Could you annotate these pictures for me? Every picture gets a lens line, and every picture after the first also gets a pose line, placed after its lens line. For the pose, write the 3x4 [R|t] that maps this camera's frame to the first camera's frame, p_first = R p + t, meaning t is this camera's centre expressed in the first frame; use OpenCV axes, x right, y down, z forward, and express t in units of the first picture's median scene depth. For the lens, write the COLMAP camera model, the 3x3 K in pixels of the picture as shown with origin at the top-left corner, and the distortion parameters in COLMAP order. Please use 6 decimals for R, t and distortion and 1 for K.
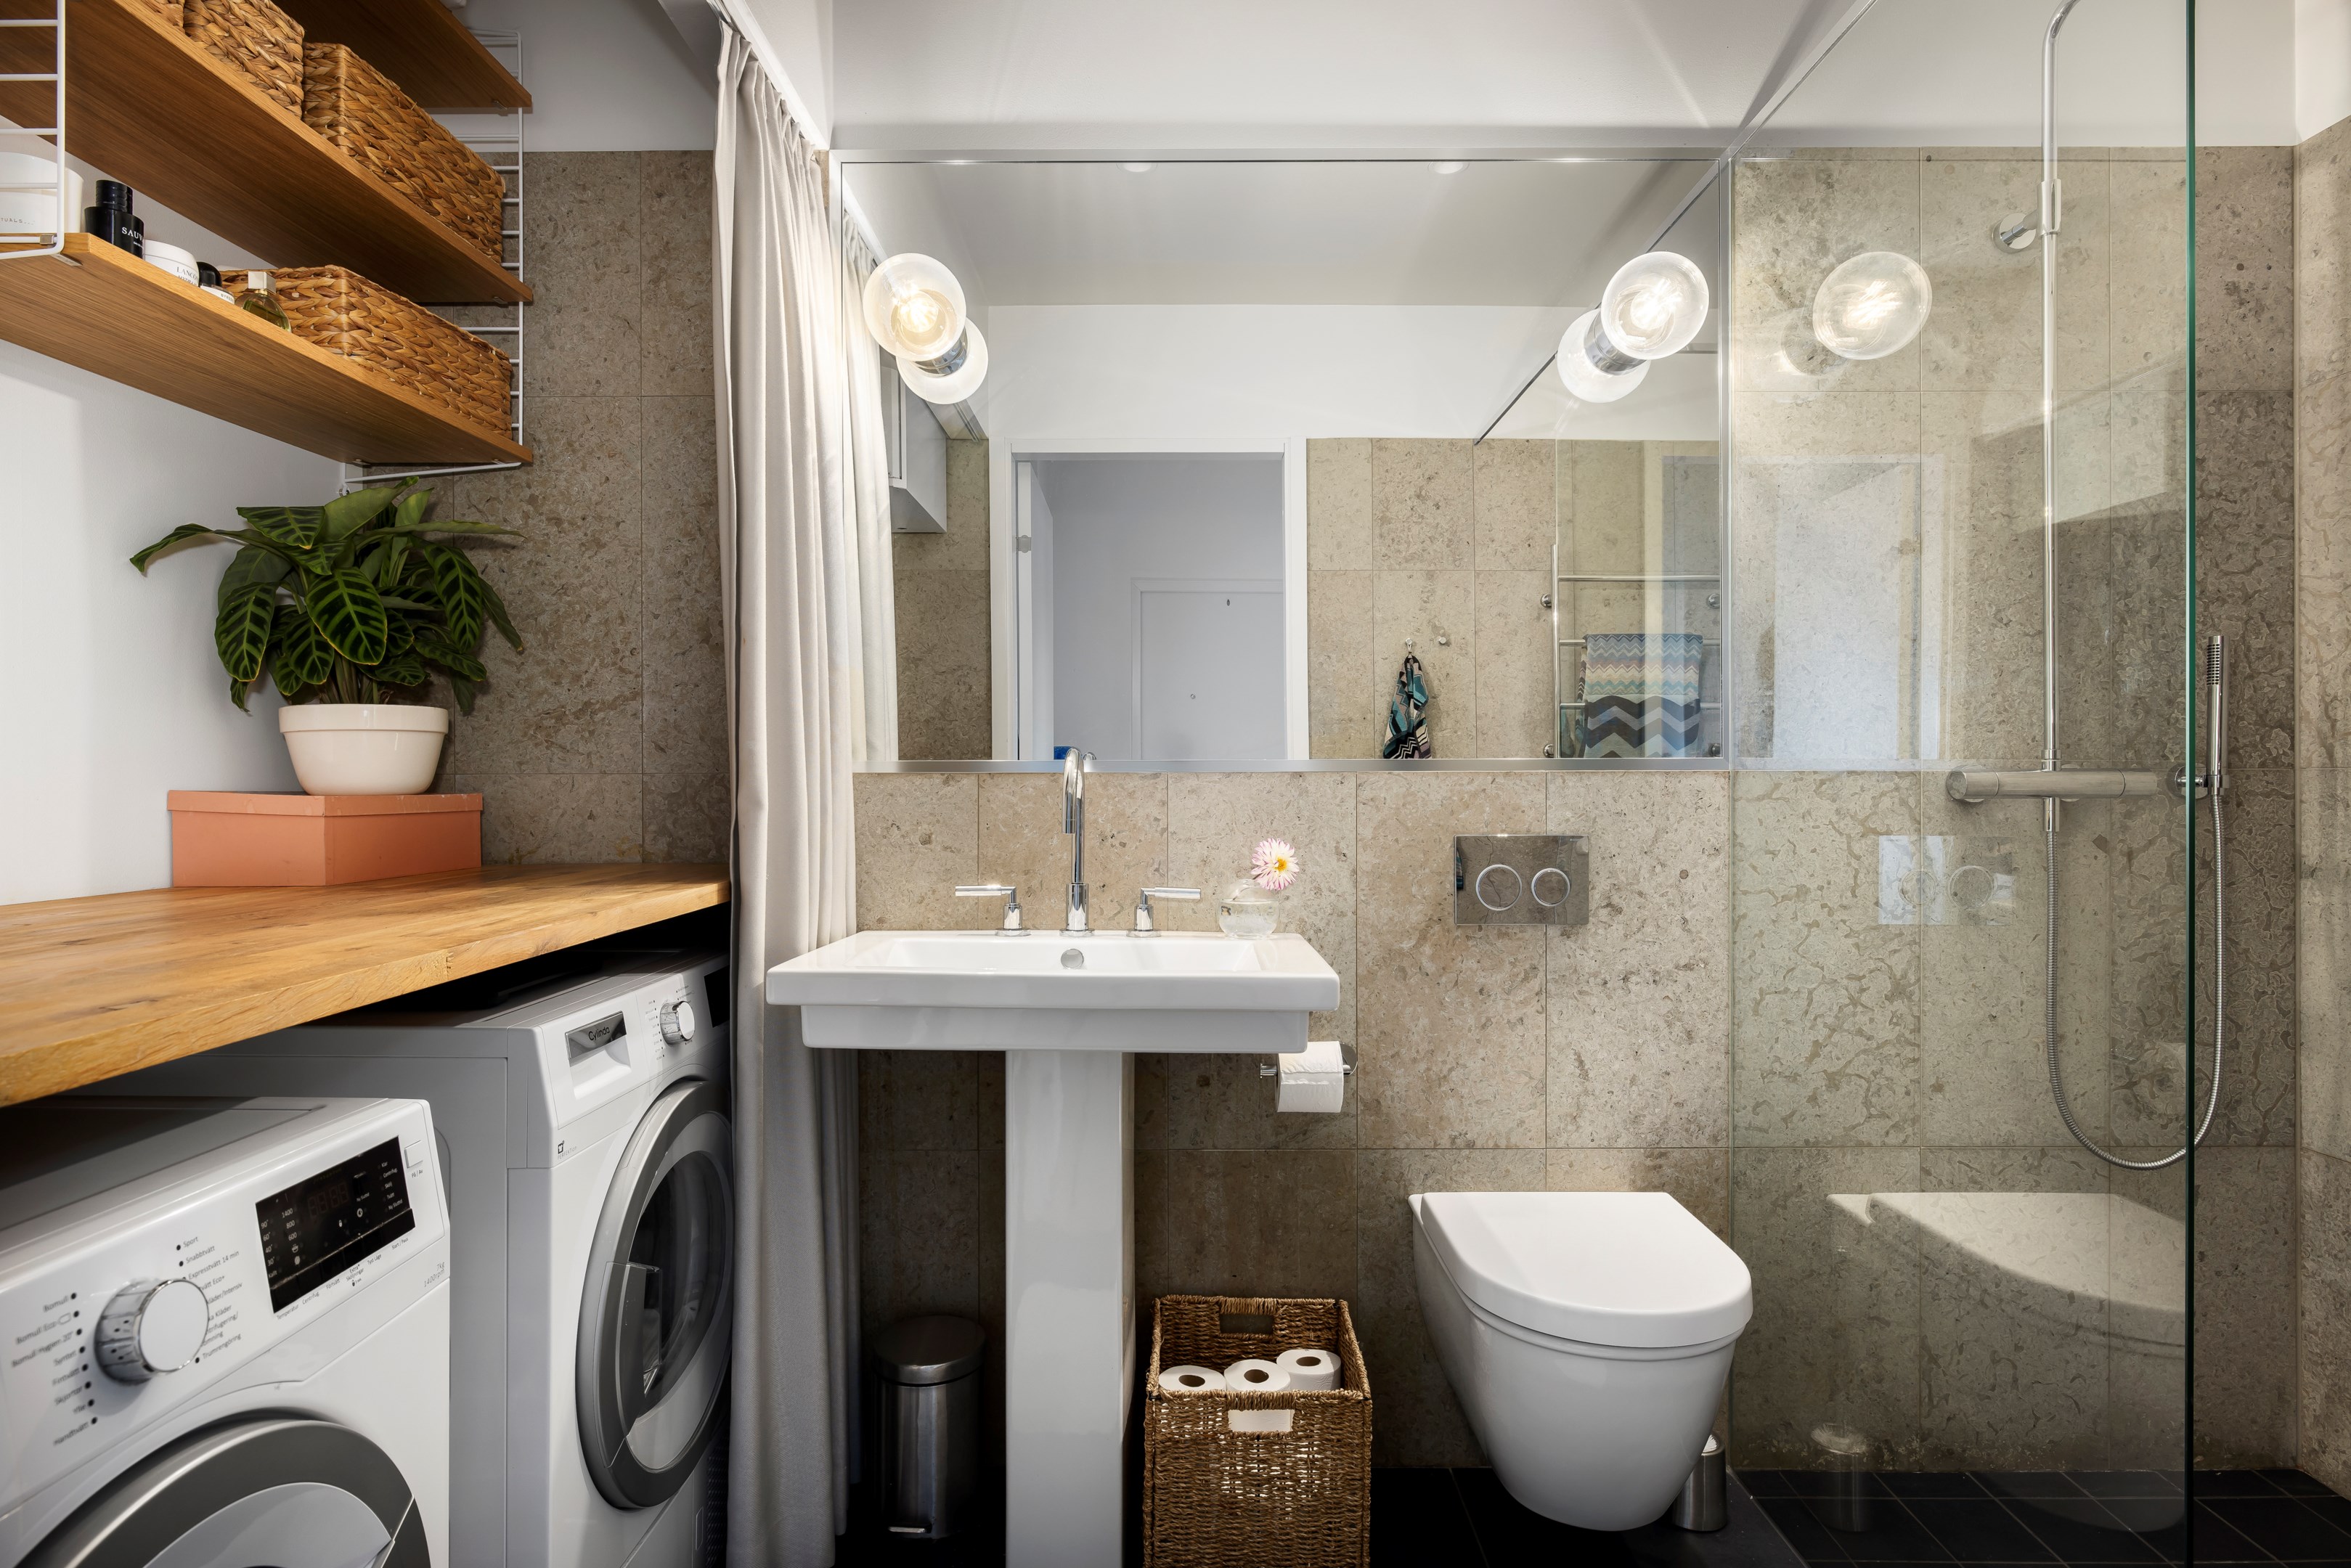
lens RADIAL K [[1252.6, 0, 1175.4], [0, 1252.6, 775.7], [0, 0, 1]] dist [0.004186, 0.002017]
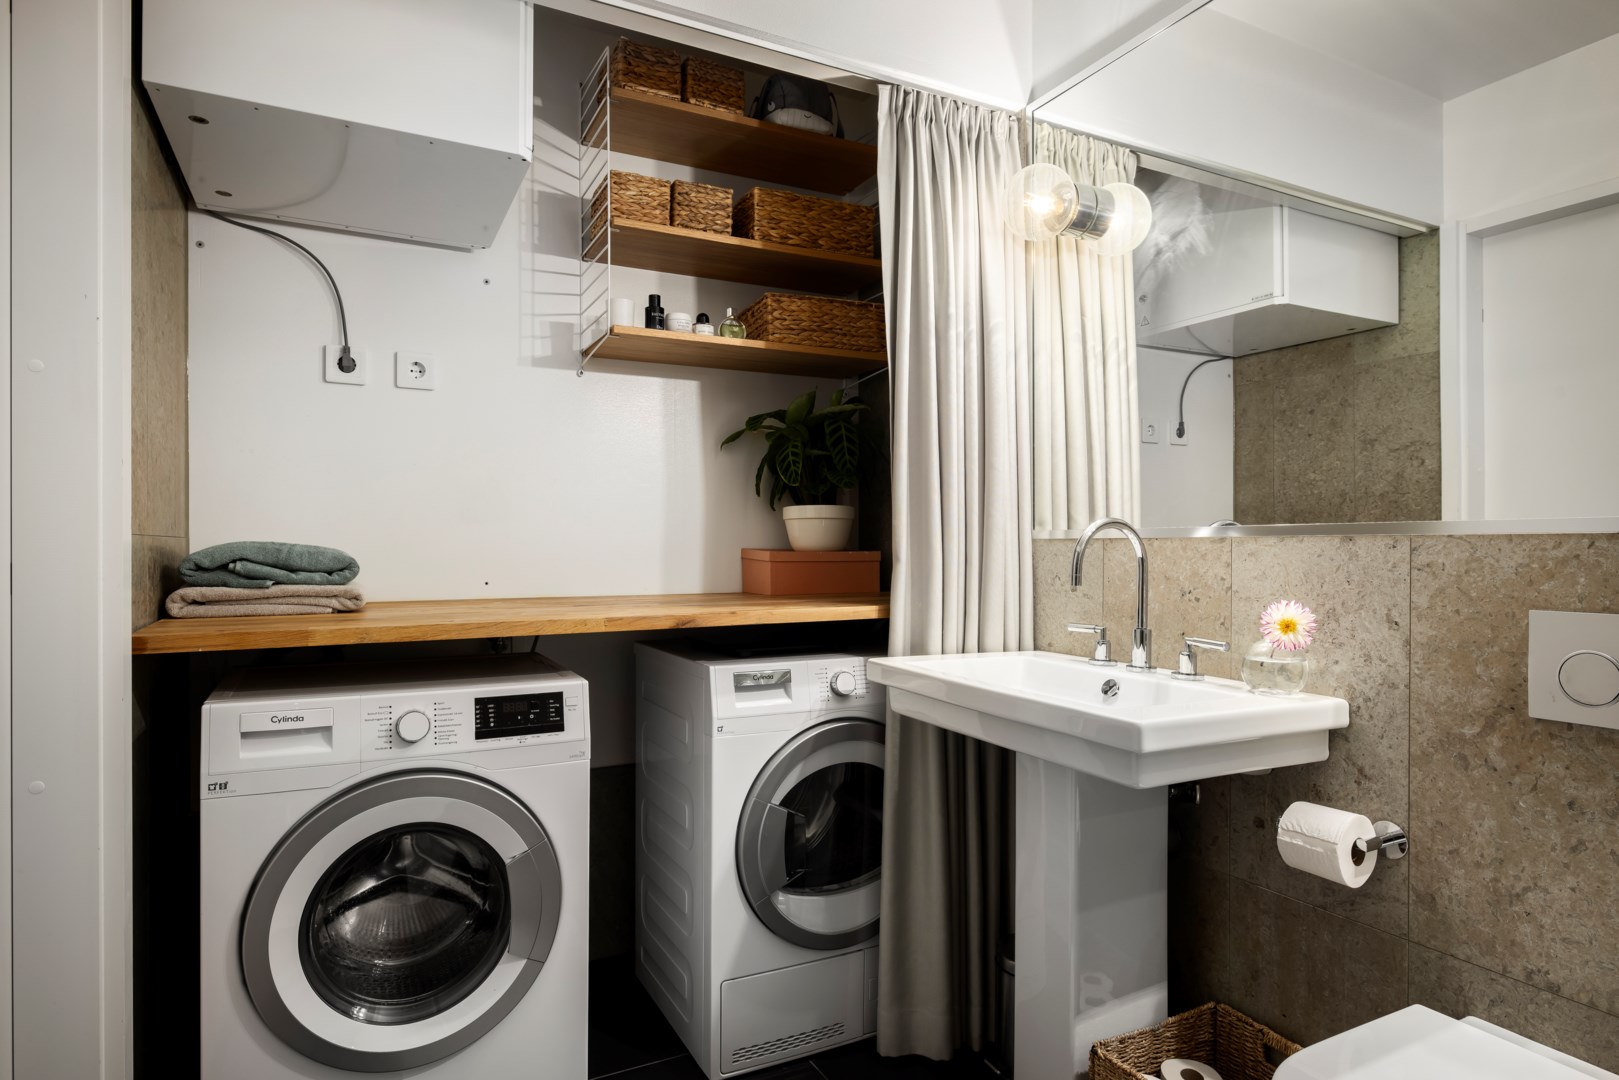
lens RADIAL K [[907.1, 0, 807.6], [0, 907.1, 545.5], [0, 0, 1]] dist [0.005728, -0.000626]
pose [[0.467369, 0.001326, -0.884061, 0.533455], [-0.000412, 0.999999, 0.001282, 0.004018], [0.884062, -0.000235, 0.467369, 0.289907]]
